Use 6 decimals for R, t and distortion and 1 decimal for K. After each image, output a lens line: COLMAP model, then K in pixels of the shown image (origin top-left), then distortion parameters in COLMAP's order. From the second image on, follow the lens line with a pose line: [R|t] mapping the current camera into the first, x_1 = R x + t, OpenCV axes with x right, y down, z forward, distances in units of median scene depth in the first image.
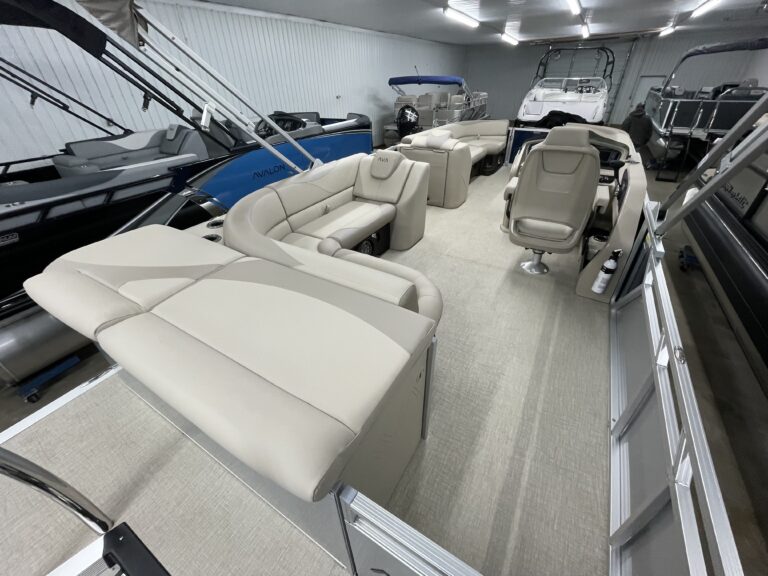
lens RADIAL K [[313.6, 0, 385.7], [0, 313.6, 285.9], [0, 0, 1]] dist [-0.003872, -0.000236]
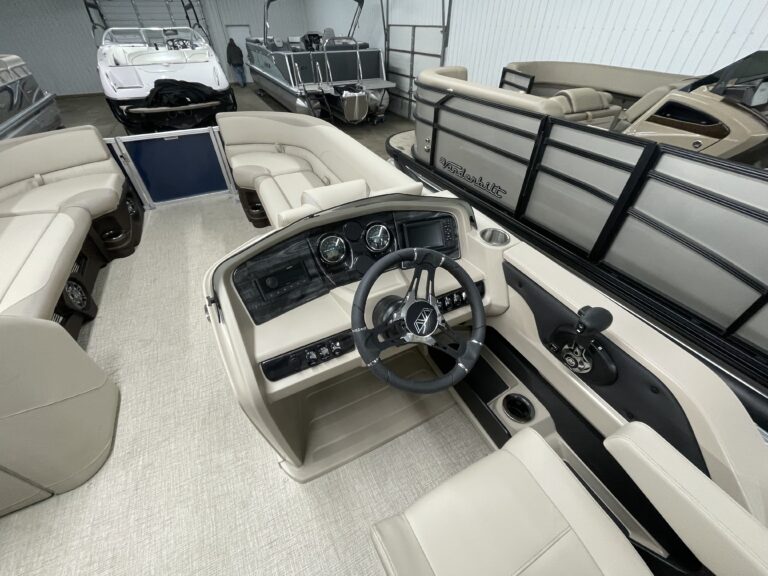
lens RADIAL K [[313.6, 0, 385.7], [0, 313.6, 285.9], [0, 0, 1]] dist [-0.003872, -0.000236]
pose [[0.536994, -0.533054, 0.653828, 0.103665], [0.463652, 0.833993, 0.299138, -0.140715], [-0.704744, 0.142514, 0.695000, 0.215639]]
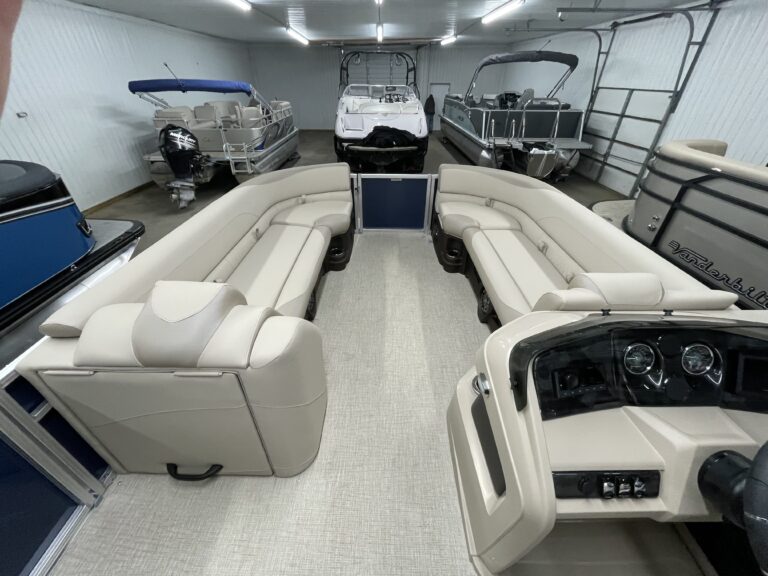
lens RADIAL K [[313.6, 0, 385.7], [0, 313.6, 285.9], [0, 0, 1]] dist [-0.003872, -0.000236]
pose [[0.859775, -0.263208, 0.437616, 0.075672], [0.266759, 0.962213, 0.054635, -0.170395], [-0.435460, 0.069764, 0.897501, 0.248290]]
